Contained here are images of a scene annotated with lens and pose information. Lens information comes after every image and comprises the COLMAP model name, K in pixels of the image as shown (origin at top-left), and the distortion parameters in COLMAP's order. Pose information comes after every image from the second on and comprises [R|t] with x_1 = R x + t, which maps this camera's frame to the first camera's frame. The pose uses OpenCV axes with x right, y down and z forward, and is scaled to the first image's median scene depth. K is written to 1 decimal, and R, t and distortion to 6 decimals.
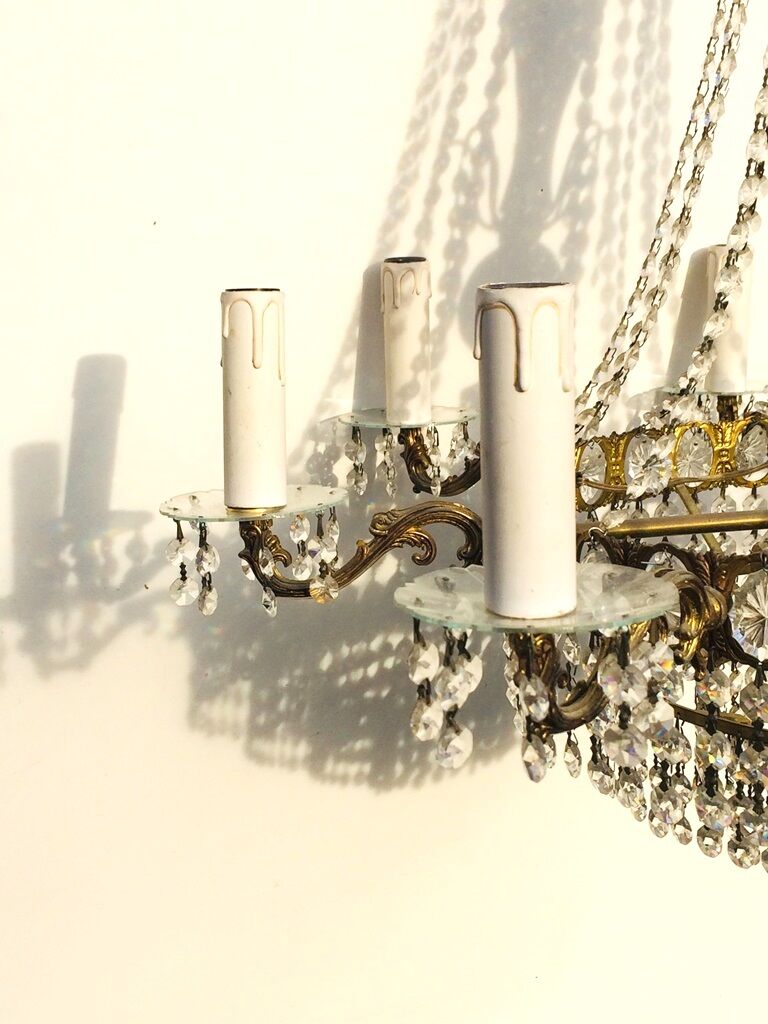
lens RADIAL K [[1431.4, 0, 363.7], [0, 1431.4, 529.5], [0, 0, 1]] dist [0.036329, 0.000000]
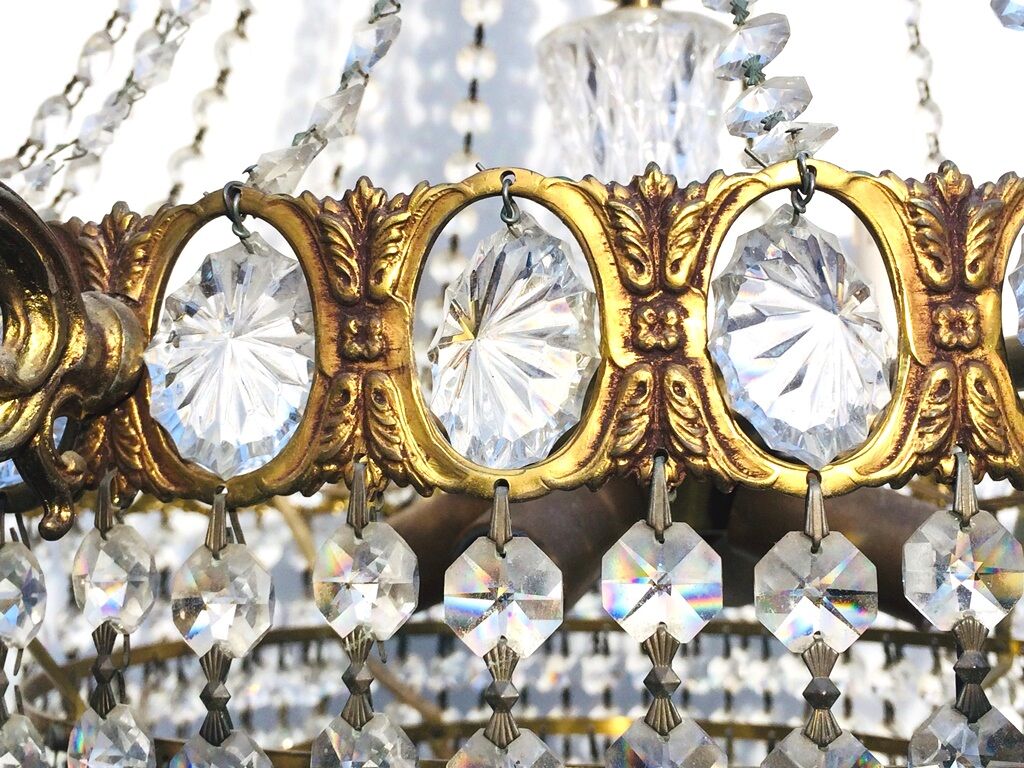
lens RADIAL K [[1431.4, 0, 502.6], [0, 1431.4, 388.3], [0, 0, 1]] dist [0.036329, 0.000000]
pose [[0.965981, 0.065311, 0.250232, 0.156077], [0.013350, 0.953702, -0.300457, 0.111749], [-0.258270, 0.293576, 0.920386, 0.395126]]
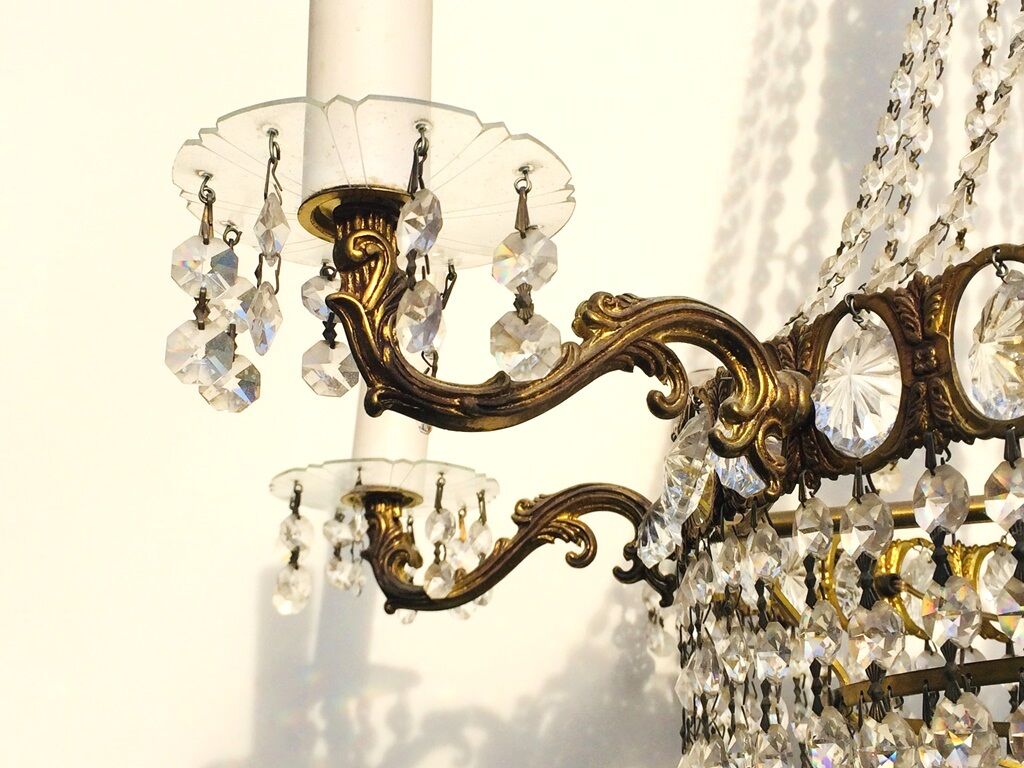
lens RADIAL K [[1431.4, 0, 517.5], [0, 1431.4, 382.9], [0, 0, 1]] dist [0.036329, 0.000000]
pose [[0.932422, -0.066556, -0.355190, 0.225112], [-0.115080, 0.877035, -0.466439, 0.233310], [0.342558, 0.475793, 0.810108, 0.259654]]
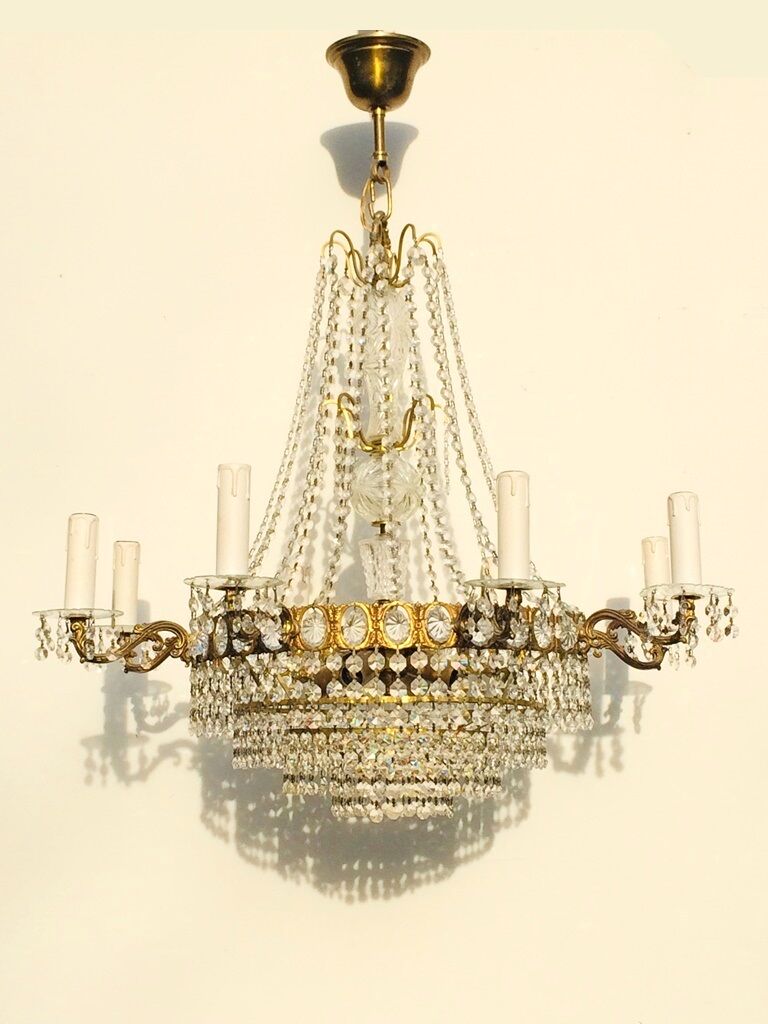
lens RADIAL K [[1954.1, 0, 375.9], [0, 1954.1, 518.5], [0, 0, 1]] dist [-0.002717, 0.000000]
pose [[0.956247, 0.079211, 0.281633, -0.367294], [0.025570, 0.936337, -0.350171, 0.664758], [-0.291441, 0.342052, 0.893344, -1.326323]]
